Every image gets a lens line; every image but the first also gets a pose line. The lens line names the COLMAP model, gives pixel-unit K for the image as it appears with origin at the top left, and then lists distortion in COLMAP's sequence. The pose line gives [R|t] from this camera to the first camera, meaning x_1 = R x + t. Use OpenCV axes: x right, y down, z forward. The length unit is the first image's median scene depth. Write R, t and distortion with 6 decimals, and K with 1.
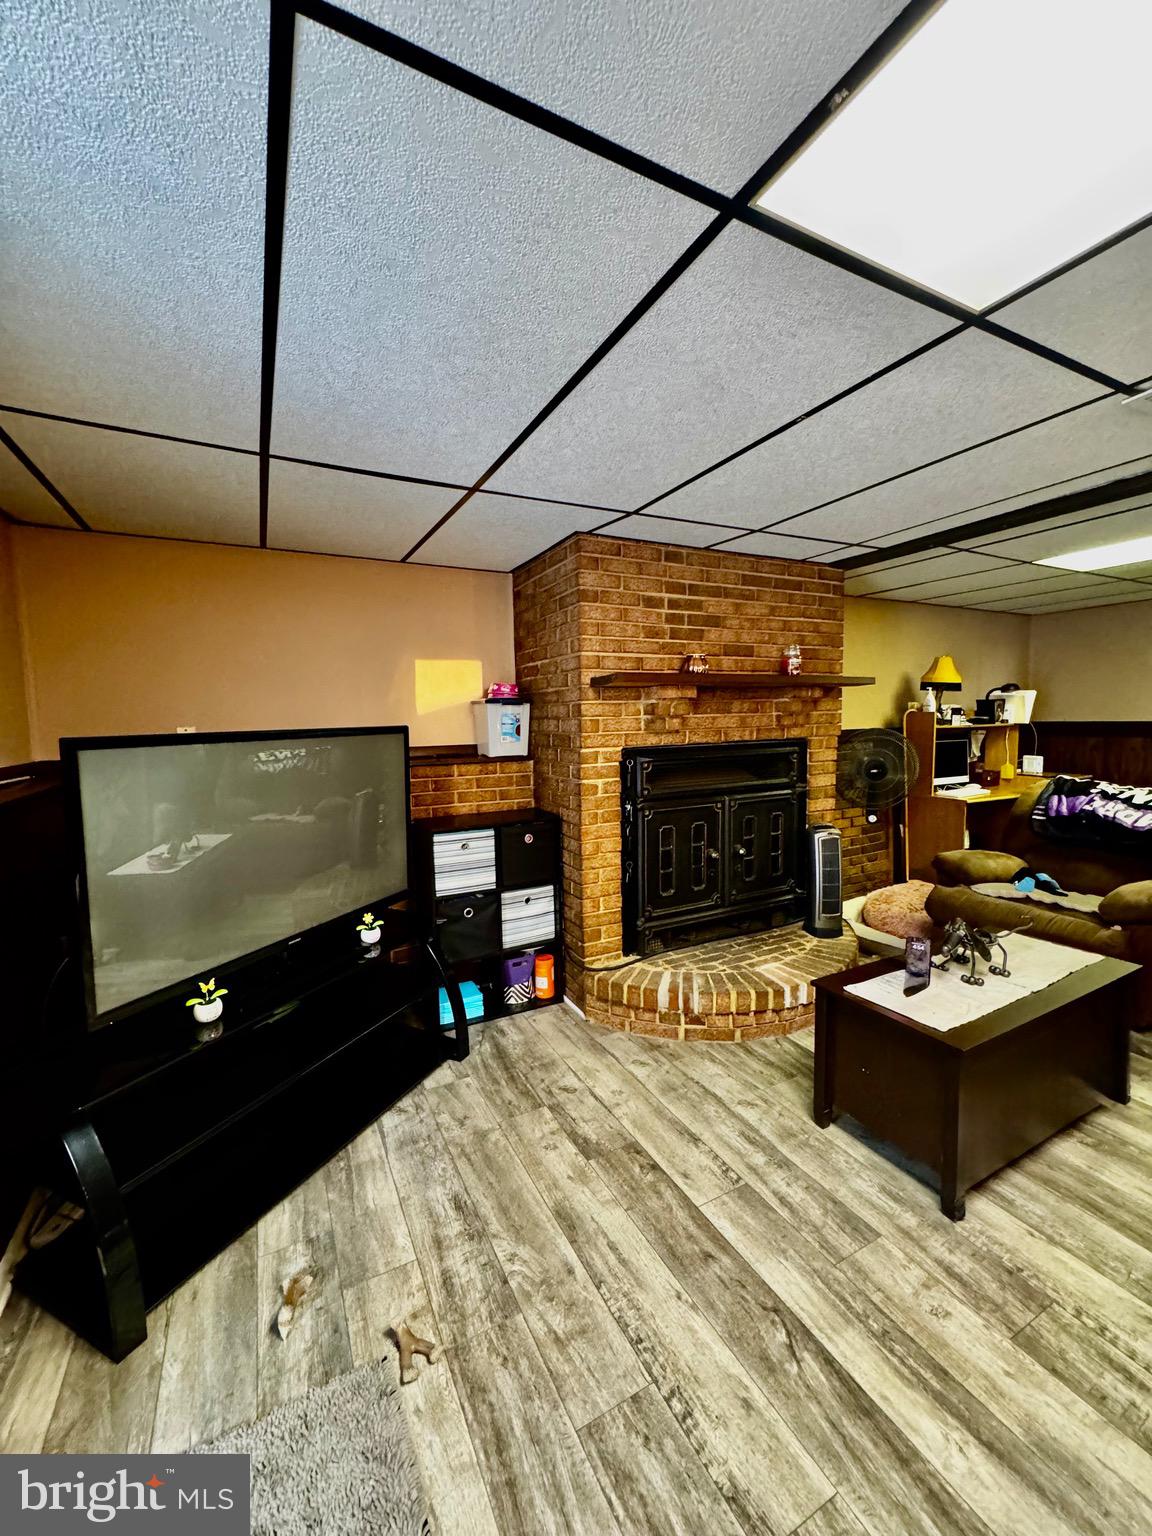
lens RADIAL K [[614.2, 0, 576.9], [0, 614.2, 767.5], [0, 0, 1]] dist [-0.001300, 0.000237]
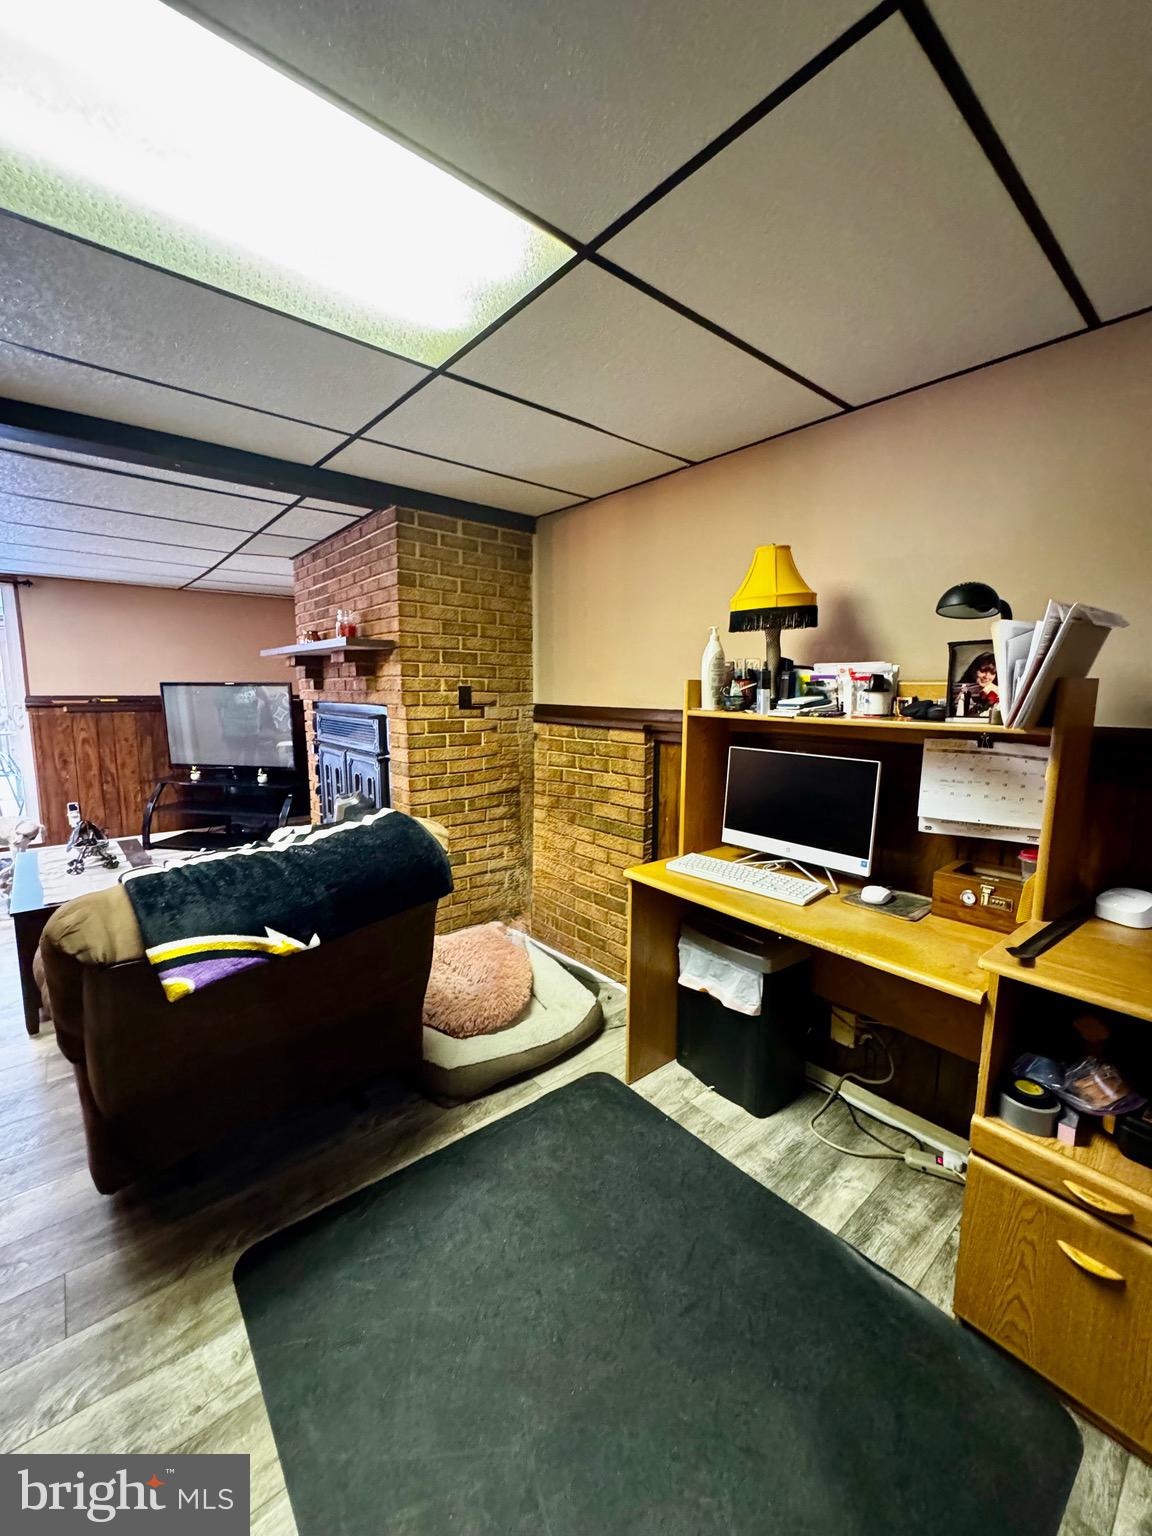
lens RADIAL K [[614.2, 0, 576.9], [0, 614.2, 767.5], [0, 0, 1]] dist [-0.001300, 0.000237]
pose [[0.220678, 0.149050, -0.963891, 2.301393], [-0.091999, 0.987029, 0.131565, -0.179048], [0.970998, 0.059644, 0.231528, 1.822704]]
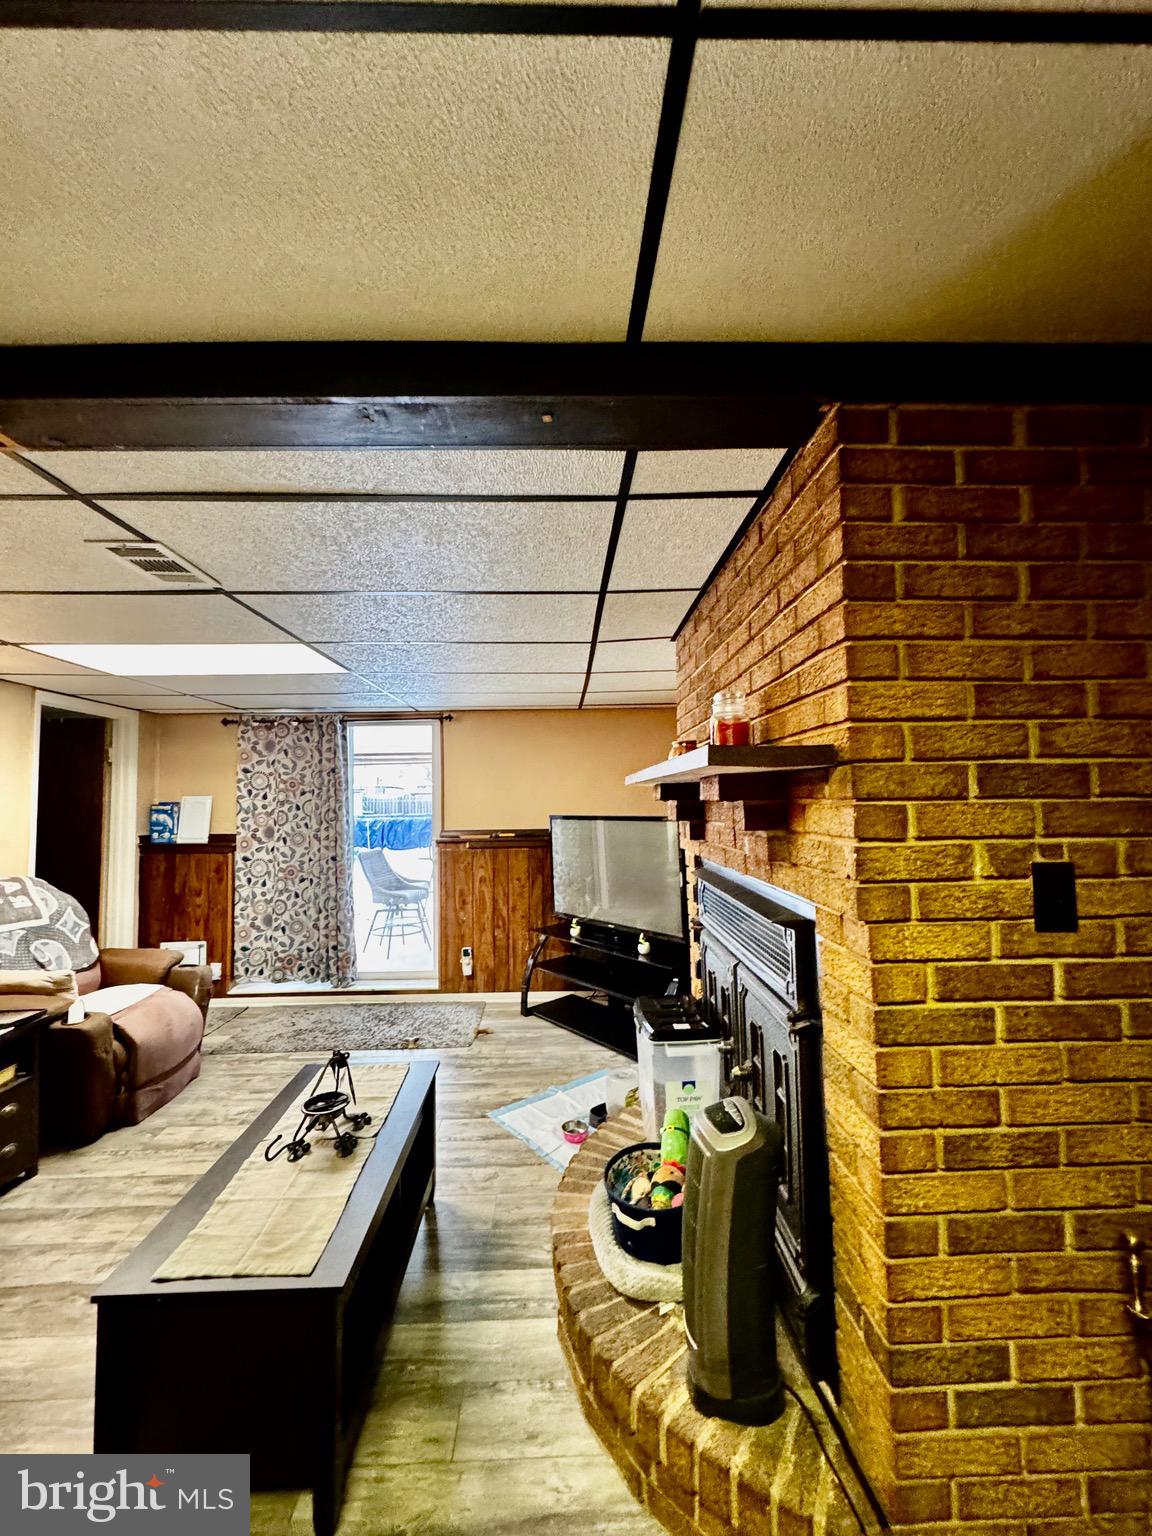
lens RADIAL K [[614.2, 0, 576.9], [0, 614.2, 767.5], [0, 0, 1]] dist [-0.001300, 0.000237]
pose [[-0.438698, -0.018495, -0.898444, 1.344078], [-0.048694, 0.998809, 0.003216, -0.215786], [0.897314, 0.045160, -0.439076, 1.755637]]
